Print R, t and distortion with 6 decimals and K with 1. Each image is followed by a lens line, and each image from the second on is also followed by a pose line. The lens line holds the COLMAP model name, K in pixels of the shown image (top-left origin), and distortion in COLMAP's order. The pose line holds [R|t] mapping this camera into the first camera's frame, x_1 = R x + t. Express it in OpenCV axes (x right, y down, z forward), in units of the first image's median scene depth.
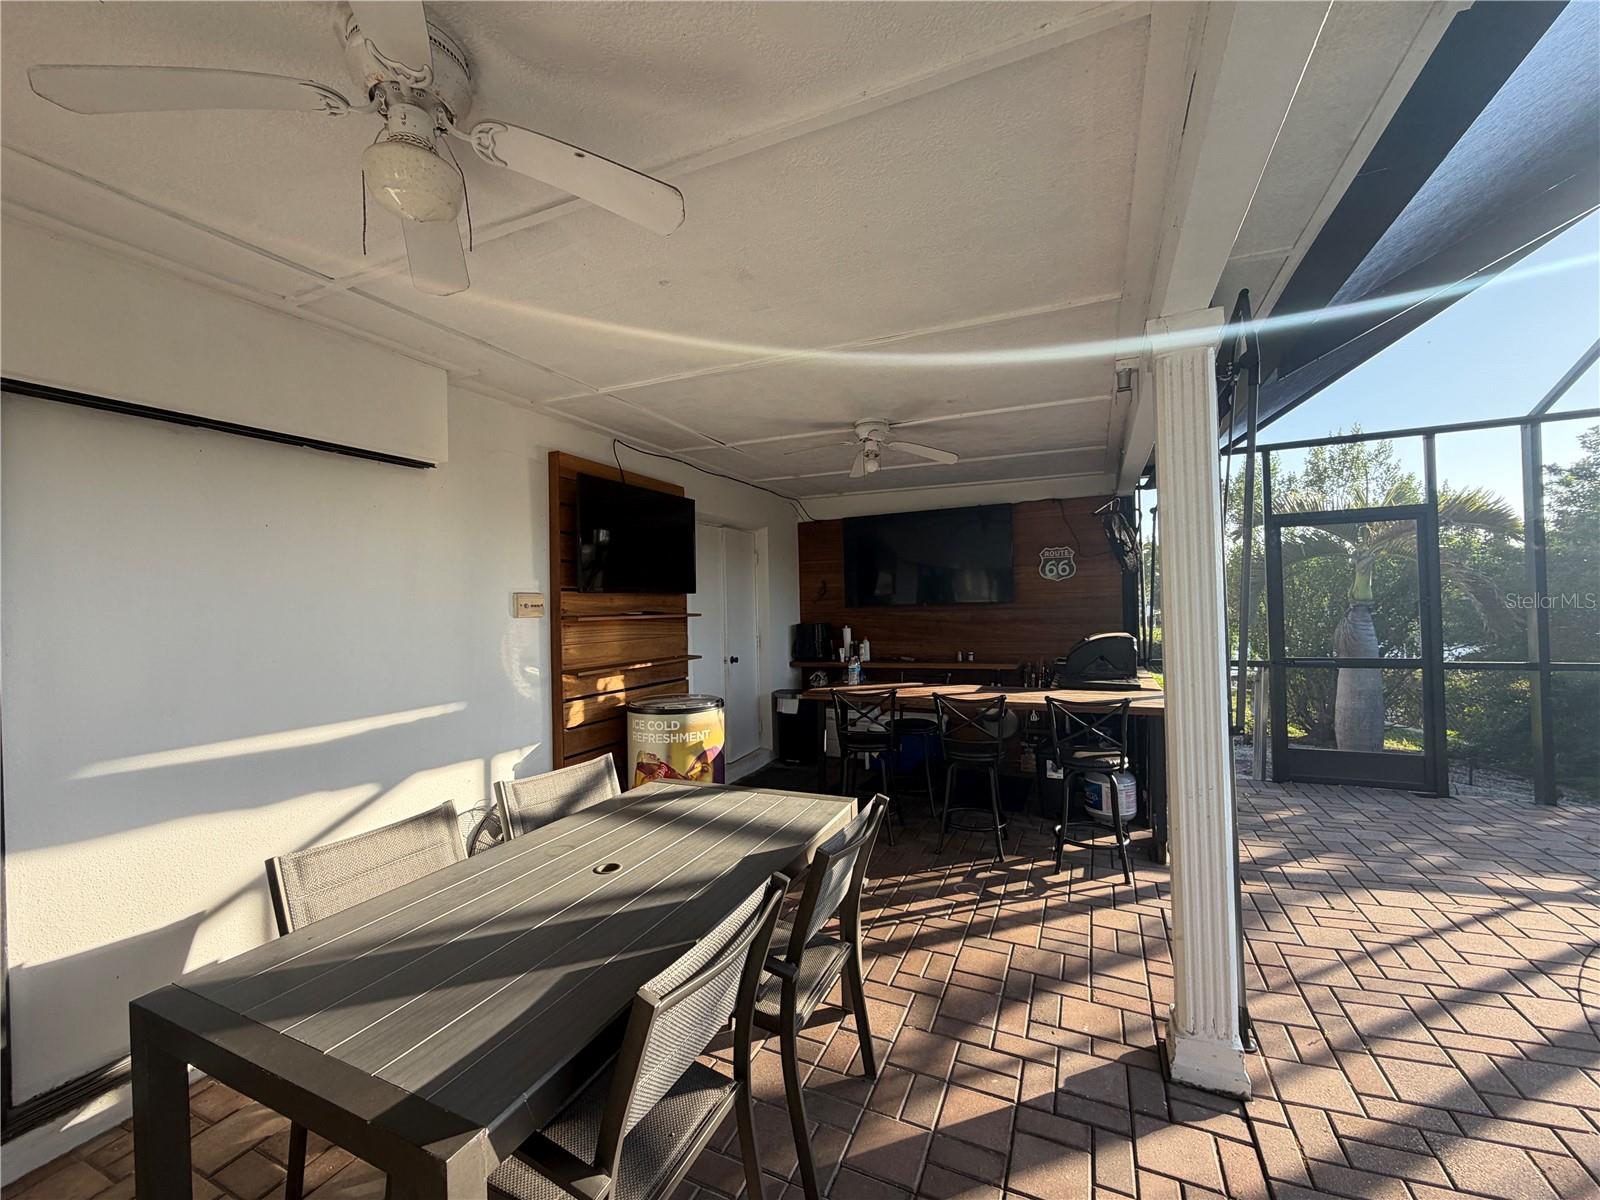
lens RADIAL K [[635.4, 0, 800.0], [0, 635.4, 600.0], [0, 0, 1]] dist [-0.000216, -0.000090]
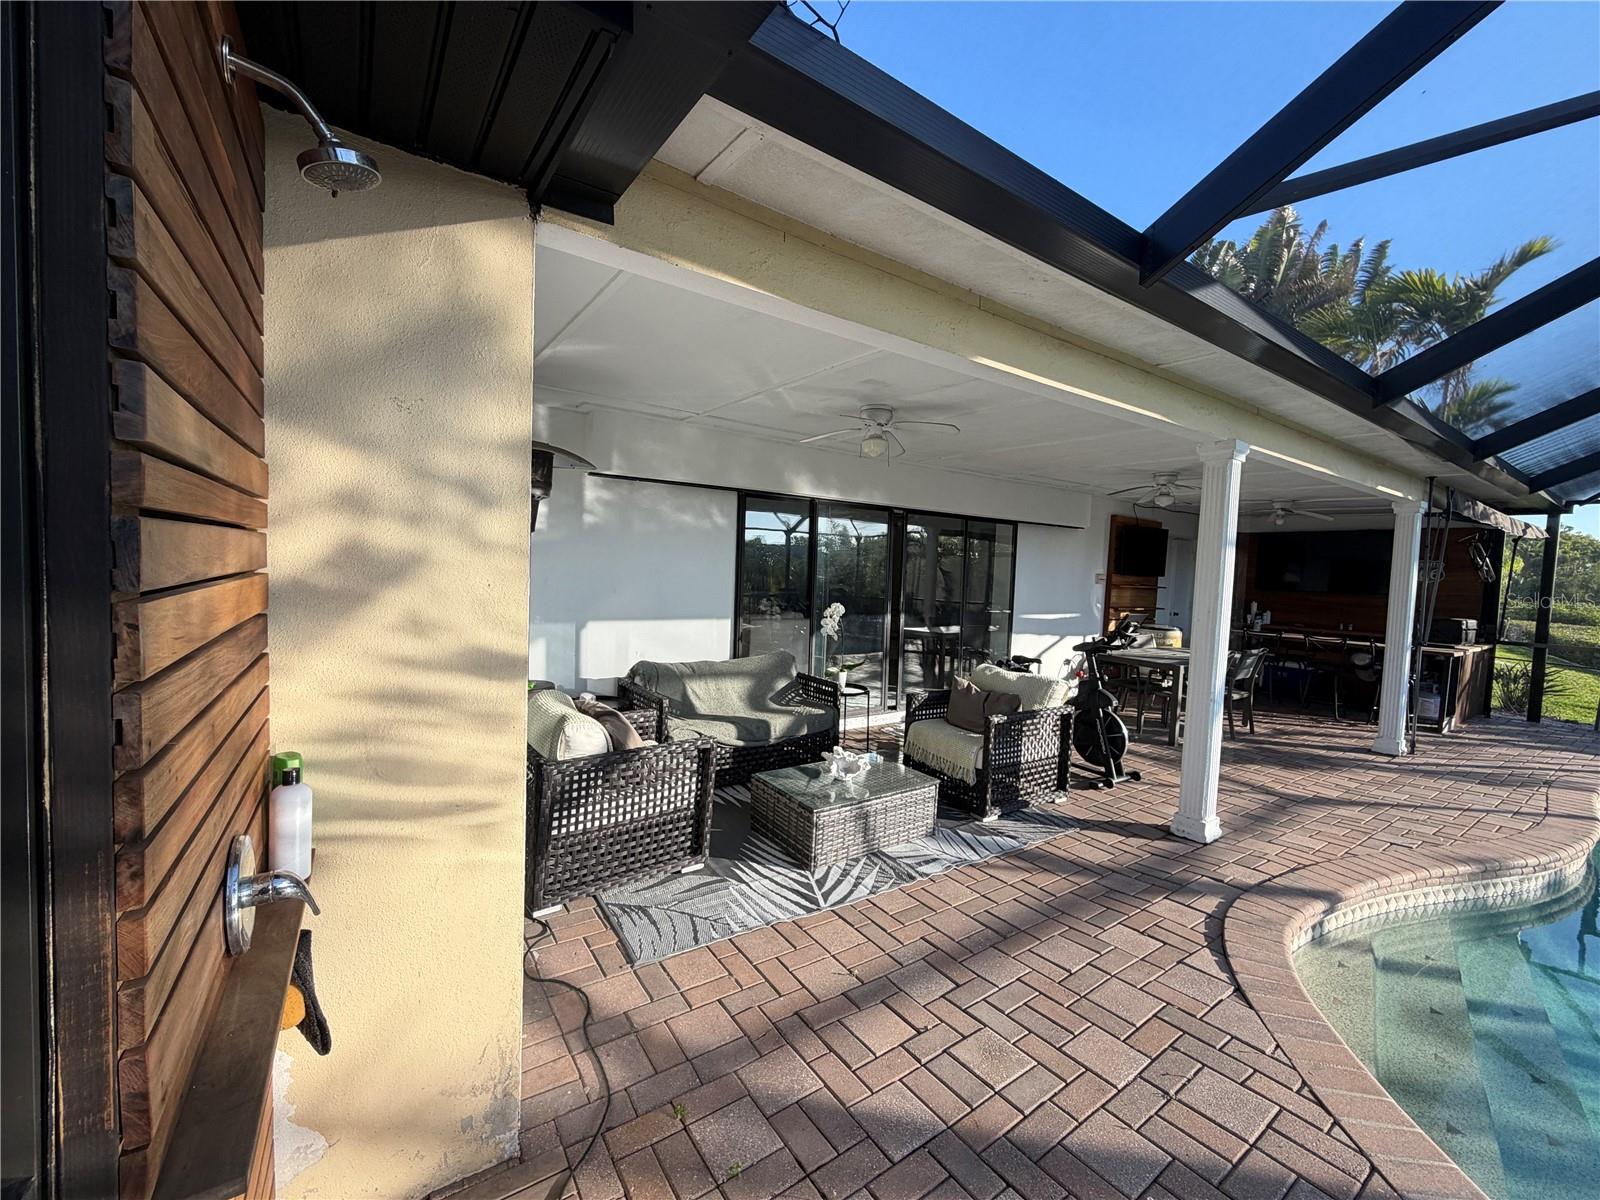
lens RADIAL K [[635.4, 0, 800.0], [0, 635.4, 600.0], [0, 0, 1]] dist [-0.000216, -0.000090]
pose [[0.852957, 0.082628, -0.515400, -0.133061], [-0.055939, 0.996175, 0.067130, -0.010789], [0.518975, -0.028428, 0.854316, -1.629846]]
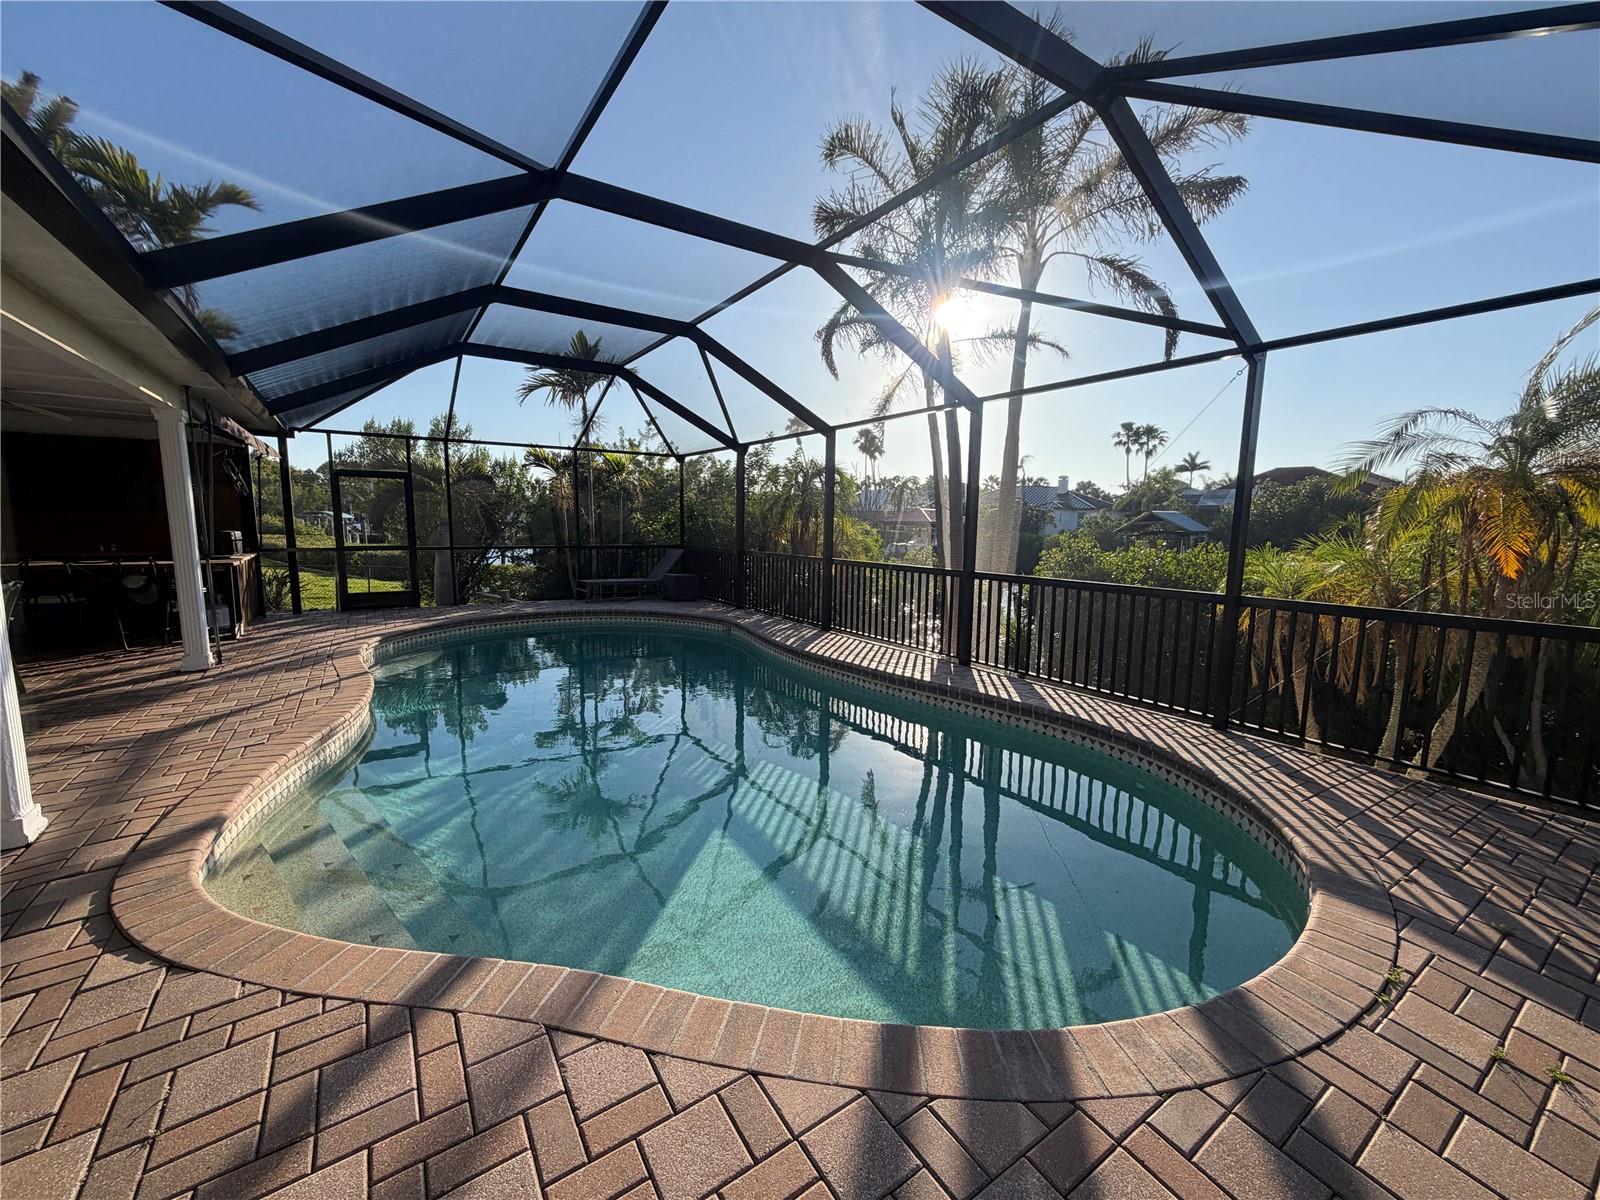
lens RADIAL K [[635.4, 0, 800.0], [0, 635.4, 600.0], [0, 0, 1]] dist [-0.000216, -0.000090]
pose [[0.532037, -0.075062, 0.843388, -0.201843], [-0.032407, 0.993528, 0.108868, 0.010762], [-0.846101, -0.085254, 0.526161, -1.578872]]
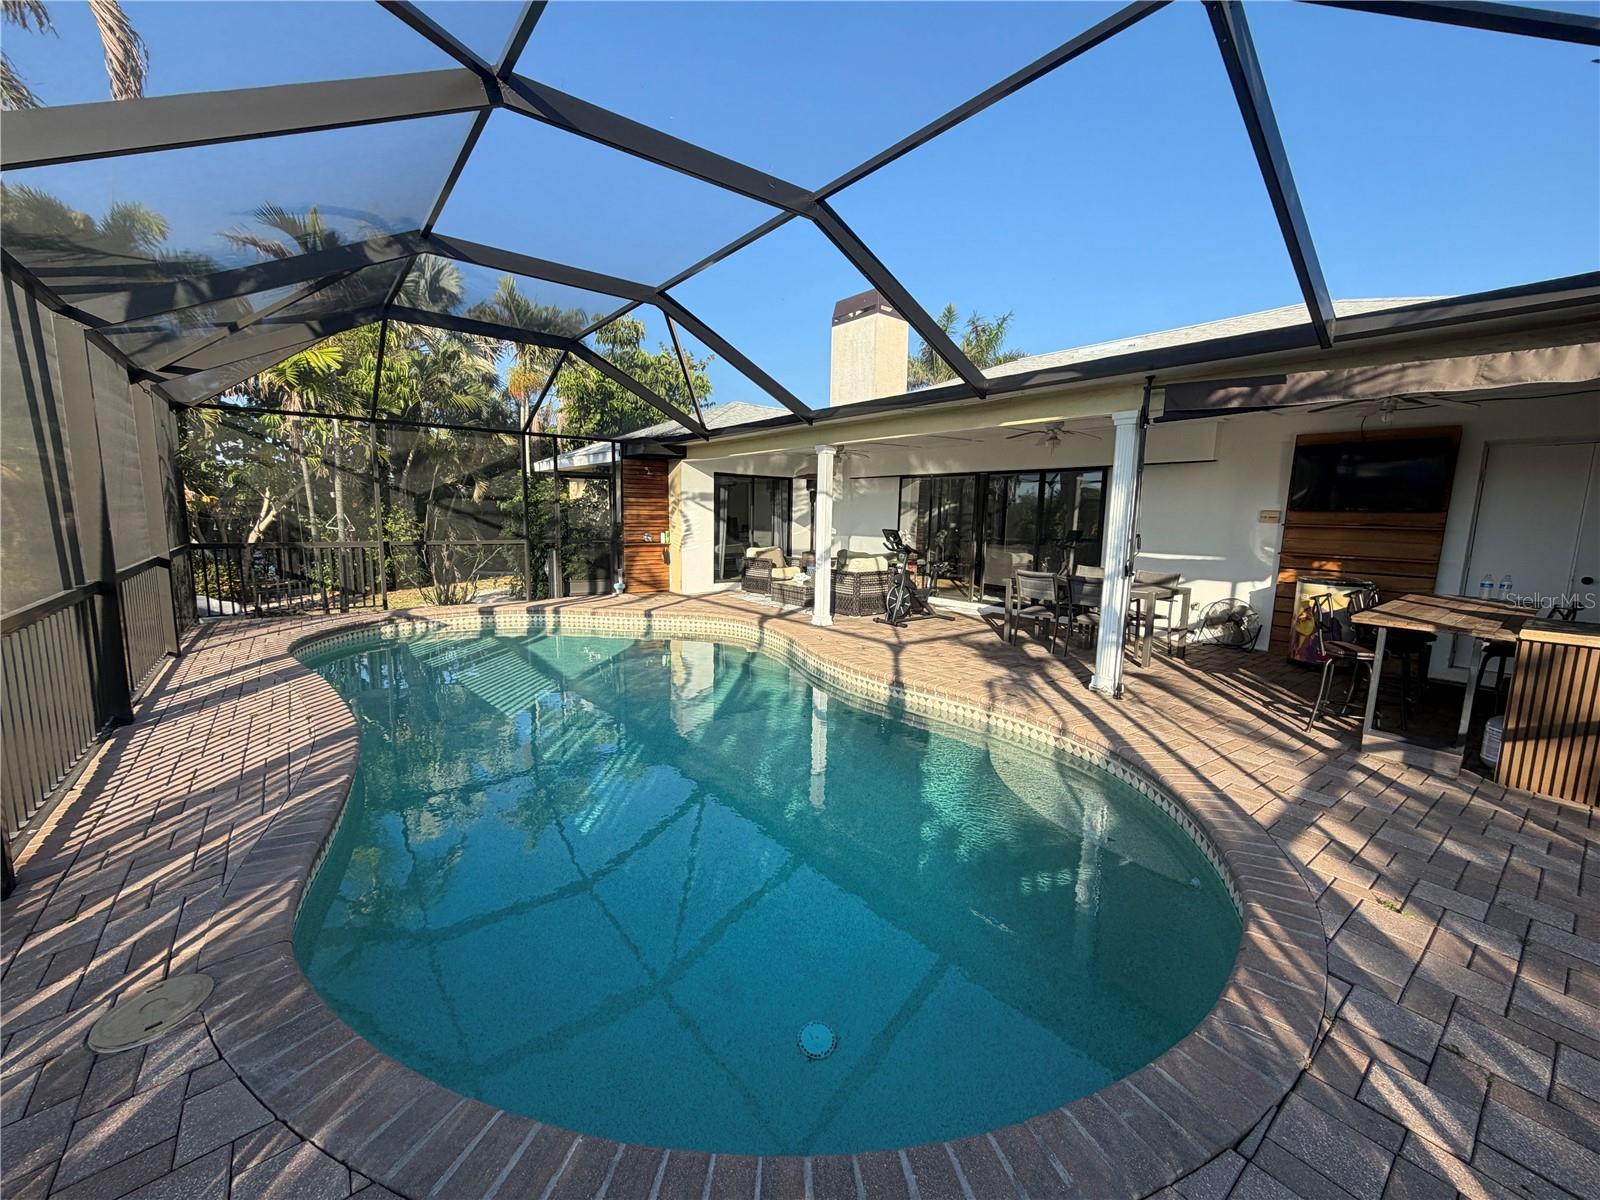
lens RADIAL K [[635.4, 0, 800.0], [0, 635.4, 600.0], [0, 0, 1]] dist [-0.000216, -0.000090]
pose [[-0.463248, 0.134163, -0.876015, 1.960336], [-0.001306, 0.988370, 0.152061, -0.034883], [0.886228, 0.071586, -0.457685, 0.578070]]
